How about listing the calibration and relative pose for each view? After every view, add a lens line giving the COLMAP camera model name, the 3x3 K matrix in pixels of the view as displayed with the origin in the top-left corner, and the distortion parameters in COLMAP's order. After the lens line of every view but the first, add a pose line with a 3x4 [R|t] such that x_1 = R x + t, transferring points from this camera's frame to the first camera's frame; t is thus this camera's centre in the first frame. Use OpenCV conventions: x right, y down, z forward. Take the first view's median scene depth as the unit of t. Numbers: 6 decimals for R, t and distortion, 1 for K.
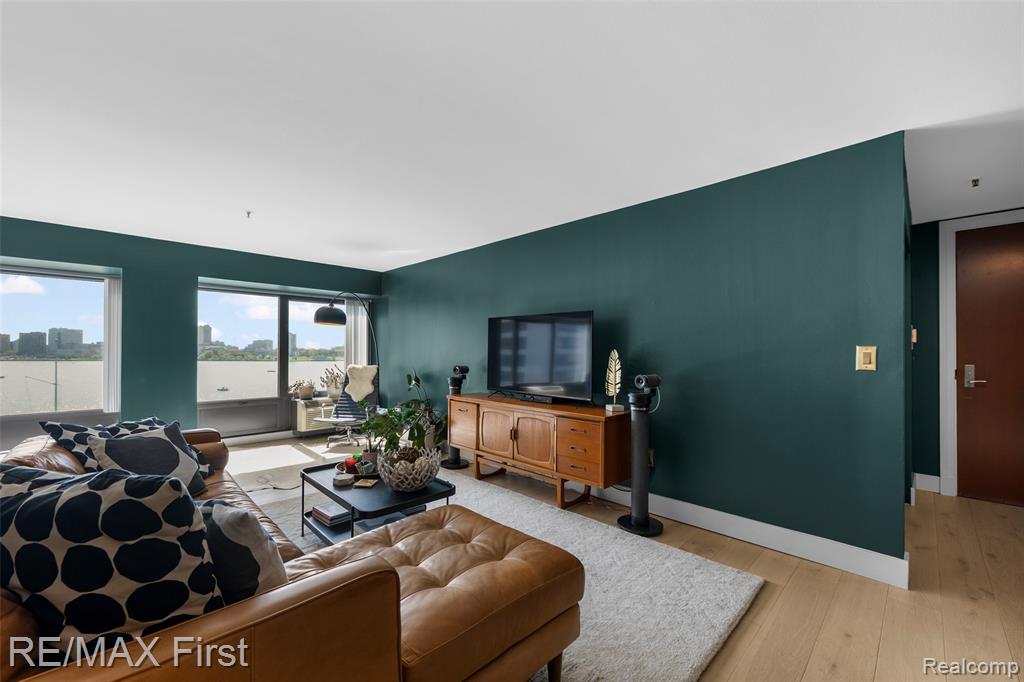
lens RADIAL K [[416.7, 0, 504.5], [0, 416.7, 350.7], [0, 0, 1]] dist [-0.001472, -0.000219]
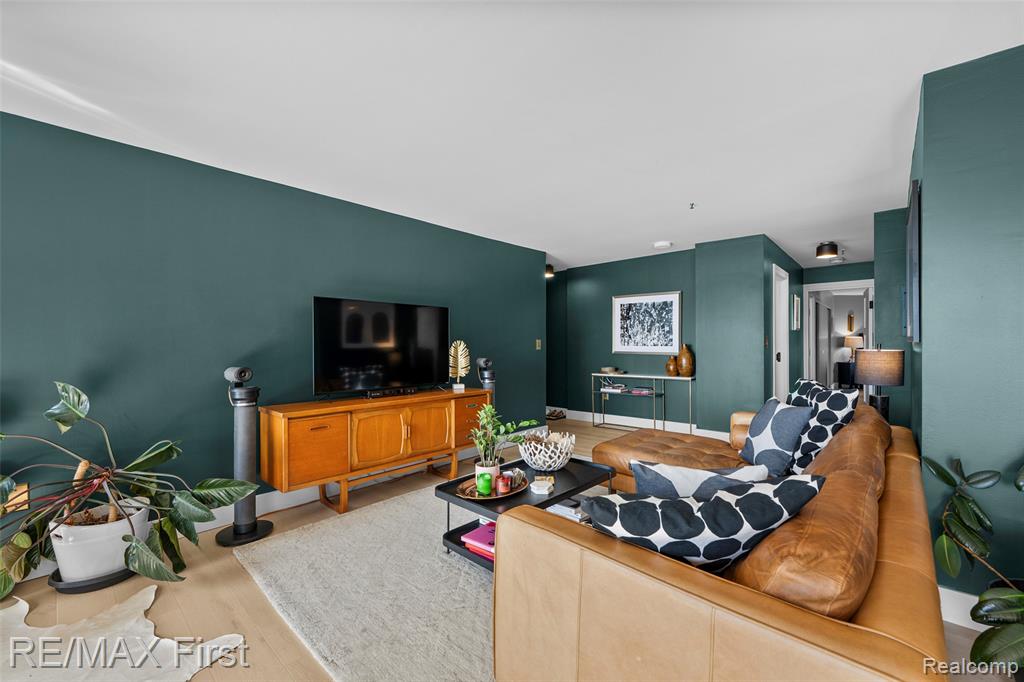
lens RADIAL K [[416.7, 0, 514.6], [0, 416.7, 345.8], [0, 0, 1]] dist [-0.001472, -0.000219]
pose [[-0.055748, -0.005943, 0.998427, -0.542730], [0.006162, 0.999961, 0.006296, 0.003219], [-0.998426, 0.006504, -0.055709, 0.478487]]
